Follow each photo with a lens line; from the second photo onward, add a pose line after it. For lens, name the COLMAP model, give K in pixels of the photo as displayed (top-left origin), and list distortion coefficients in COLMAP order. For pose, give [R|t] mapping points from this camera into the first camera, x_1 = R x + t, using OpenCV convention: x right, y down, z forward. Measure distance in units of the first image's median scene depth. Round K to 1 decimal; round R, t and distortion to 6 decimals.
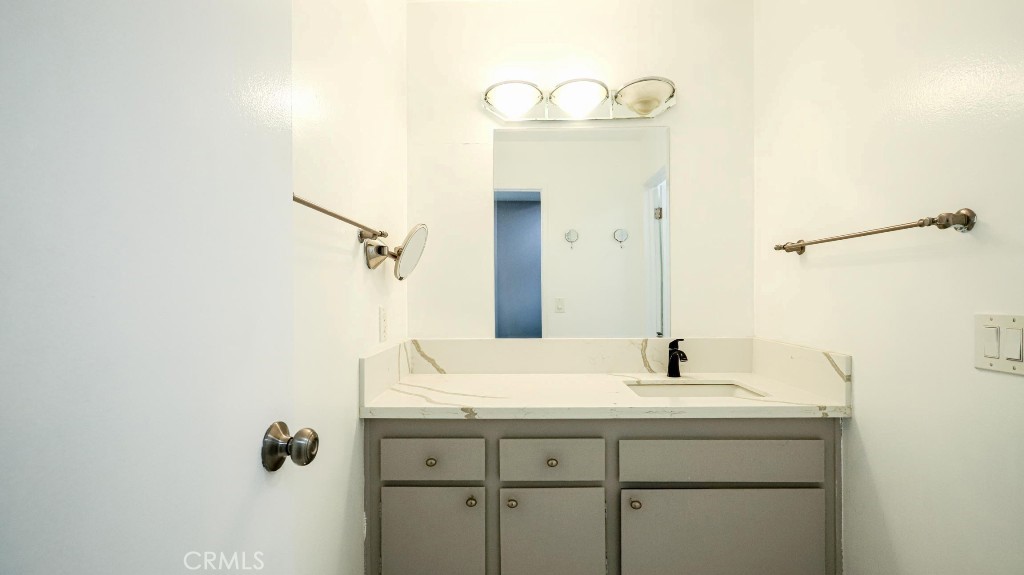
lens RADIAL K [[444.9, 0, 513.7], [0, 444.9, 284.8], [0, 0, 1]] dist [-0.001110, -0.000060]
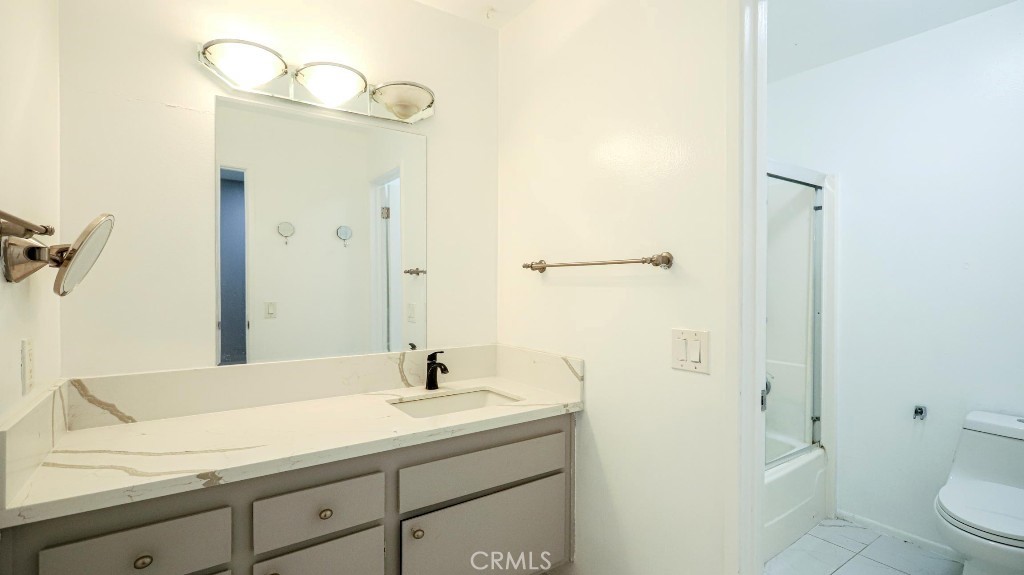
lens RADIAL K [[462.1, 0, 500.5], [0, 462.1, 282.0], [0, 0, 1]] dist [0.000722, 0.001280]
pose [[0.818439, 0.007056, 0.574550, -0.121887], [-0.011783, 0.999920, 0.004505, -0.043395], [-0.574473, -0.010457, 0.818457, 0.068089]]
